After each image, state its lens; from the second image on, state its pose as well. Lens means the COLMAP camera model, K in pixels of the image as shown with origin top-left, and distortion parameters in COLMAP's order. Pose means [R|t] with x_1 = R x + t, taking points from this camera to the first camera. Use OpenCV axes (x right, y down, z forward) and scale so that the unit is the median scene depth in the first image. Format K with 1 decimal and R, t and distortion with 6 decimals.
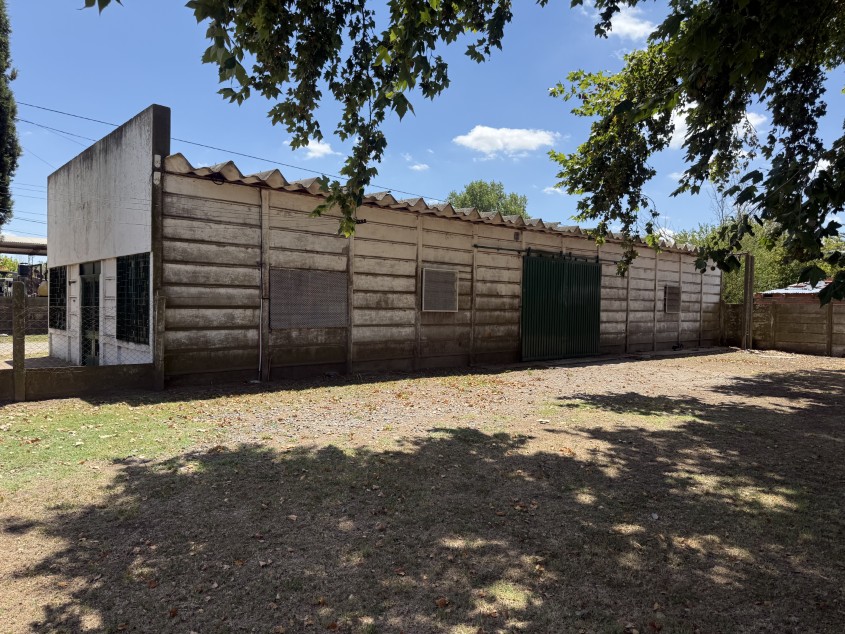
lens RADIAL K [[617.3, 0, 422.5], [0, 617.3, 317.0], [0, 0, 1]] dist [0.139085, -0.214093]
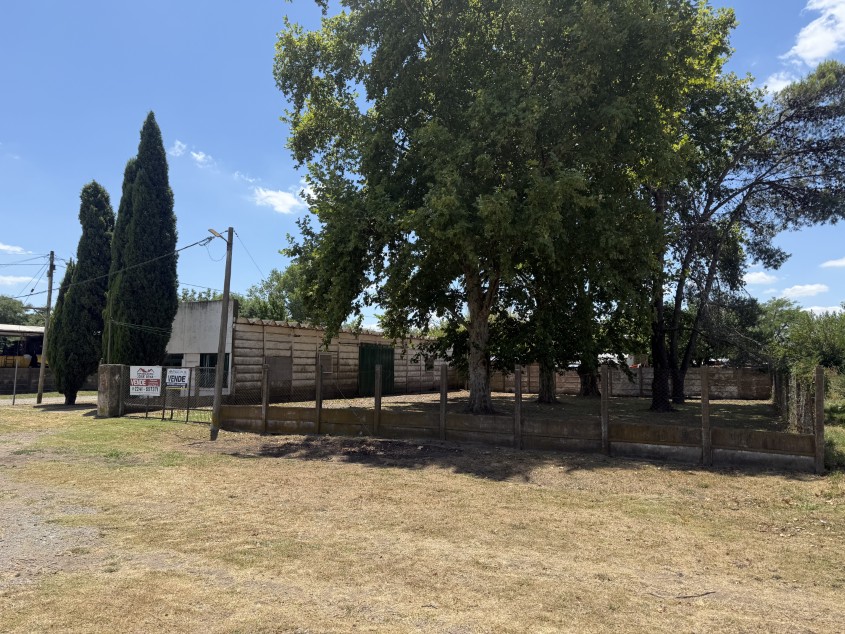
lens RADIAL K [[617.3, 0, 422.5], [0, 617.3, 317.0], [0, 0, 1]] dist [0.139085, -0.214093]
pose [[0.949803, 0.012924, 0.312583, -0.357178], [0.017288, 0.995451, -0.093689, 0.006136], [-0.312372, 0.094390, 0.945259, -1.309252]]
